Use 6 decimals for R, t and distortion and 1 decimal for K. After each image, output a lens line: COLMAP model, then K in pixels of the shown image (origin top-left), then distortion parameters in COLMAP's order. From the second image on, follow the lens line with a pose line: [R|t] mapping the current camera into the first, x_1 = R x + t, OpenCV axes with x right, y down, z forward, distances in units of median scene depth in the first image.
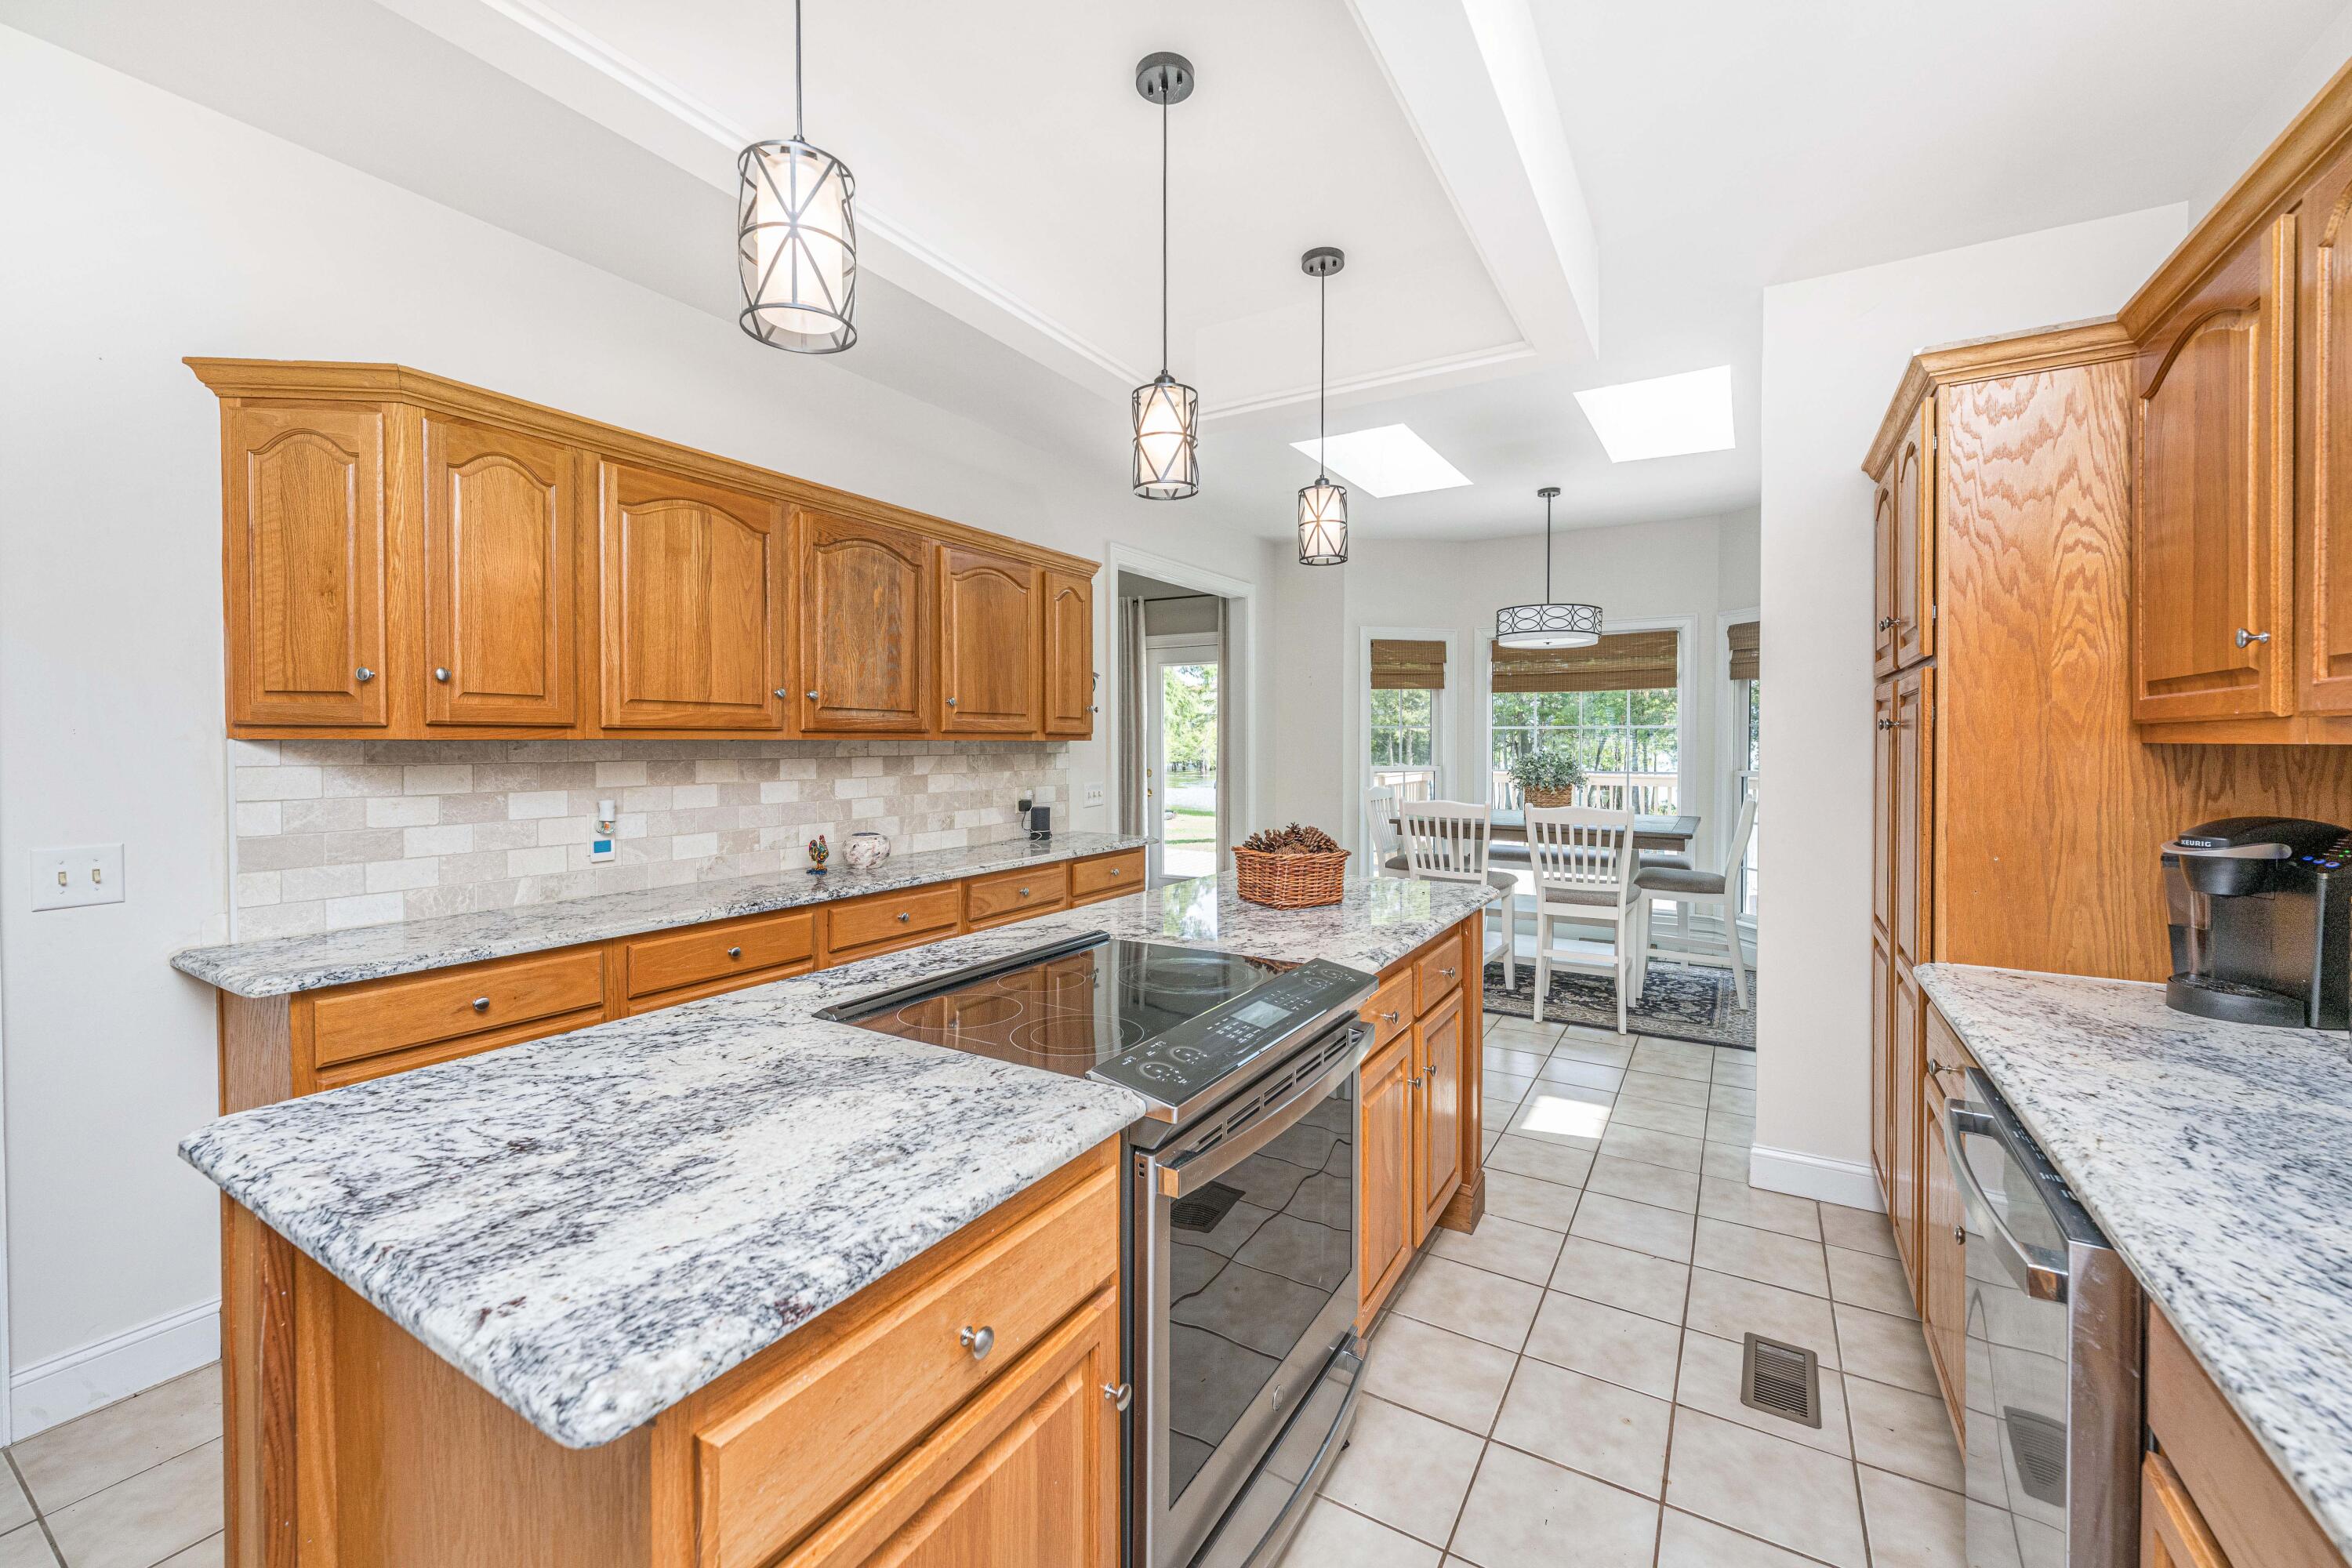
lens RADIAL K [[956.3, 0, 1178.9], [0, 956.3, 733.9], [0, 0, 1]] dist [-0.003507, -0.000098]
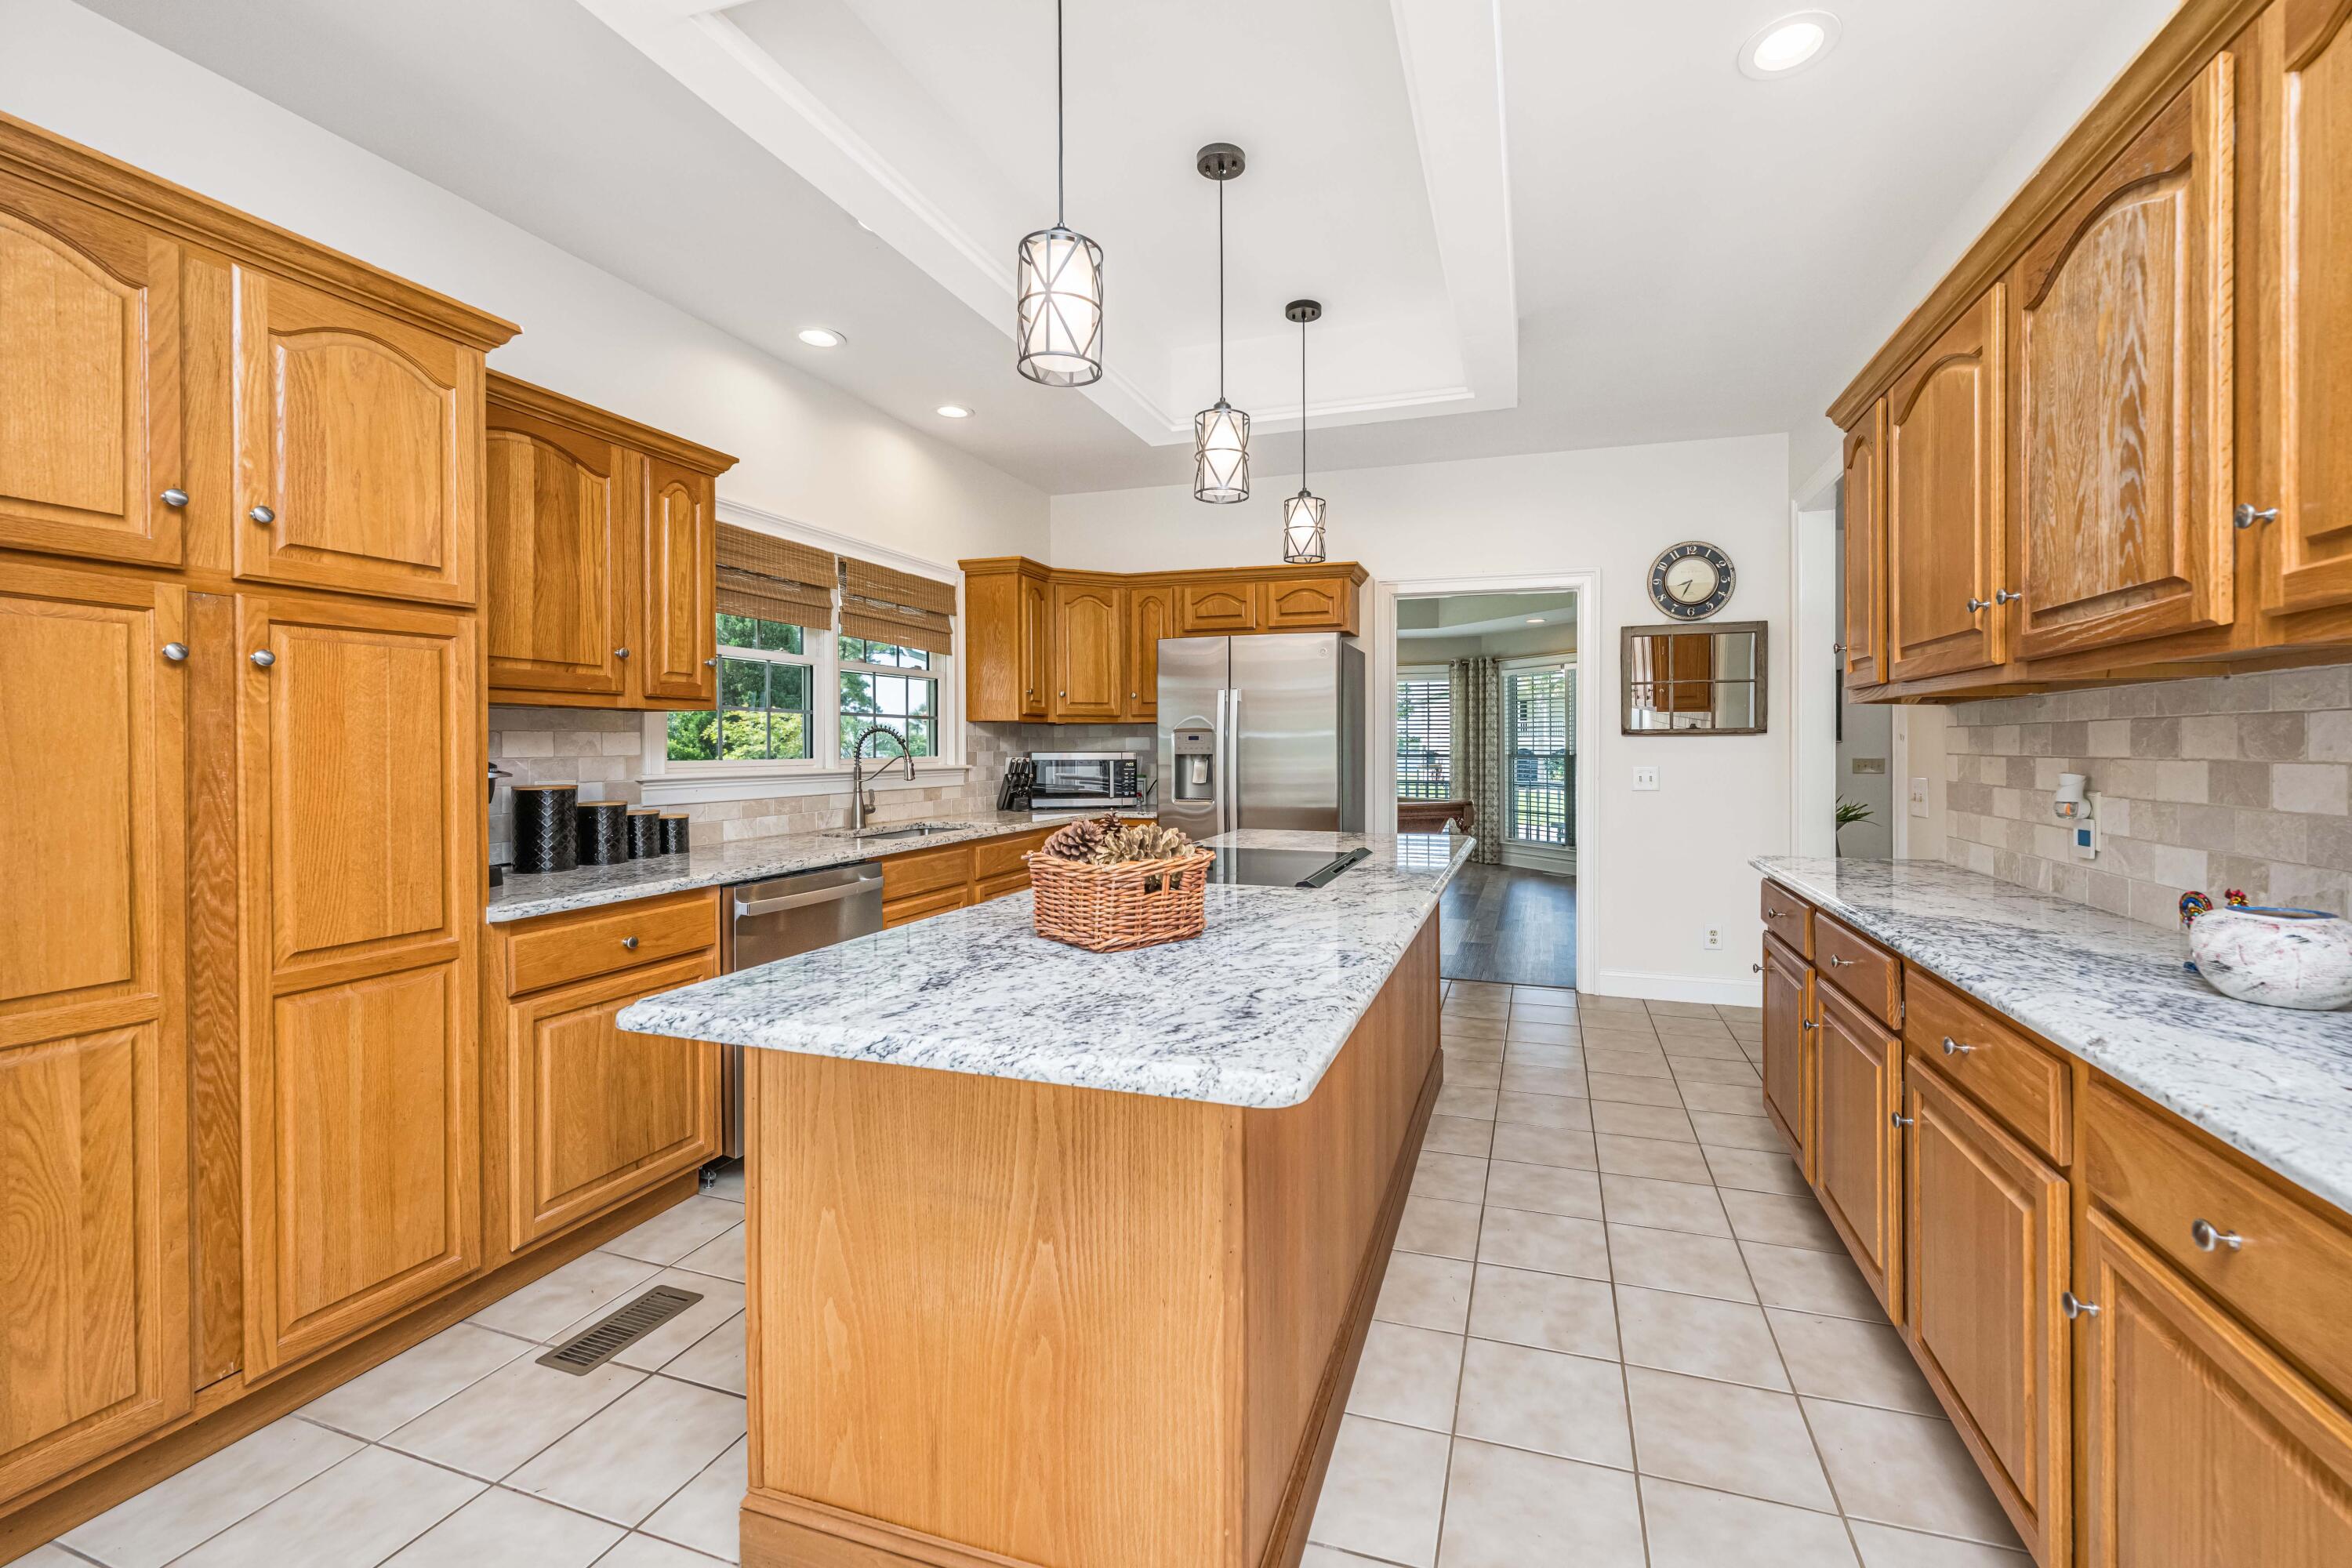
lens RADIAL K [[956.3, 0, 1223.5], [0, 956.3, 750.5], [0, 0, 1]] dist [-0.003507, -0.000098]
pose [[-0.968983, 0.001329, -0.247122, 0.158479], [0.002268, 0.999991, -0.003518, 0.041407], [0.247116, -0.003969, -0.968978, 1.230068]]
